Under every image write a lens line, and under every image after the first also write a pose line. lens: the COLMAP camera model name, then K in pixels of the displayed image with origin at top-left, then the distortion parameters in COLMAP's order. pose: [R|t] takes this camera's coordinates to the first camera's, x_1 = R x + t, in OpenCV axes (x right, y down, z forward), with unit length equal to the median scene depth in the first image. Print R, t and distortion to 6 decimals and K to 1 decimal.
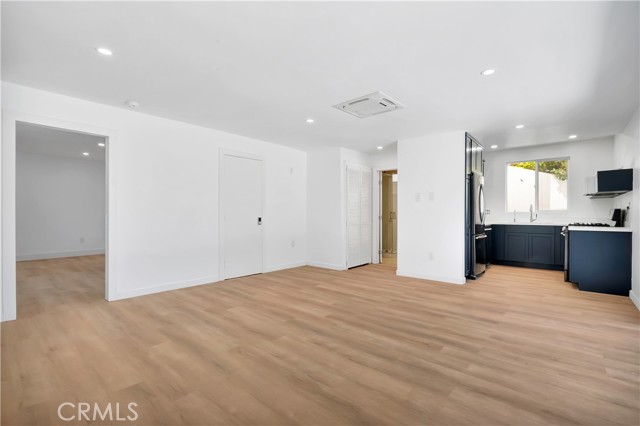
lens RADIAL K [[297.7, 0, 321.8], [0, 297.7, 208.3], [0, 0, 1]] dist [-0.001946, -0.000224]
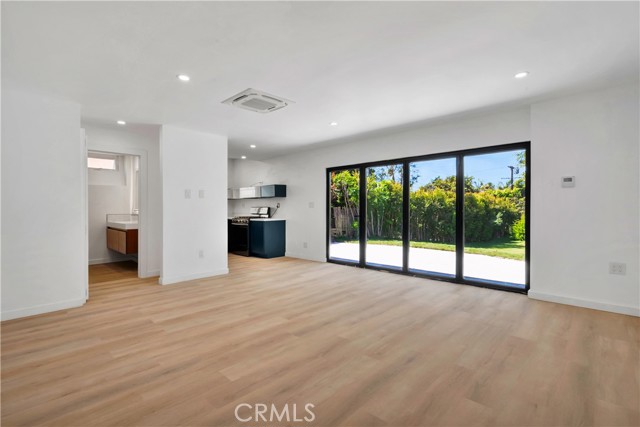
lens RADIAL K [[297.7, 0, 321.8], [0, 297.7, 208.8], [0, 0, 1]] dist [-0.001946, -0.000224]
pose [[0.054900, -0.002424, 0.998489, -0.877992], [-0.007856, 0.999965, 0.002859, 0.005563], [-0.998461, -0.008001, 0.054879, 0.794880]]
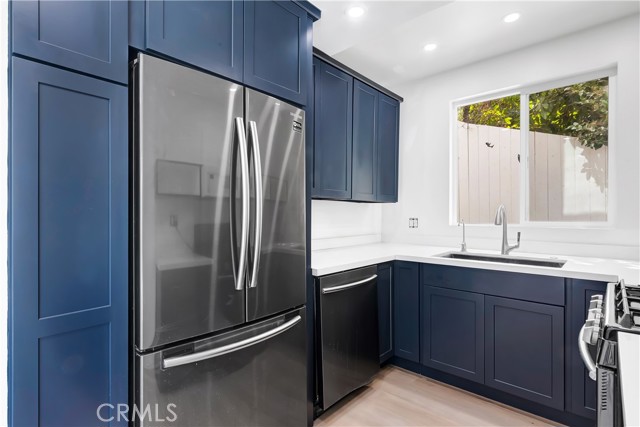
lens RADIAL K [[319.0, 0, 320.0], [0, 319.0, 213.5], [0, 0, 1]] dist [0.001331, 0.000363]
pose [[0.999493, 0.003156, -0.031695, 0.936433], [-0.003053, 0.999990, 0.003307, -0.006395], [0.031705, -0.003208, 0.999492, 1.150211]]
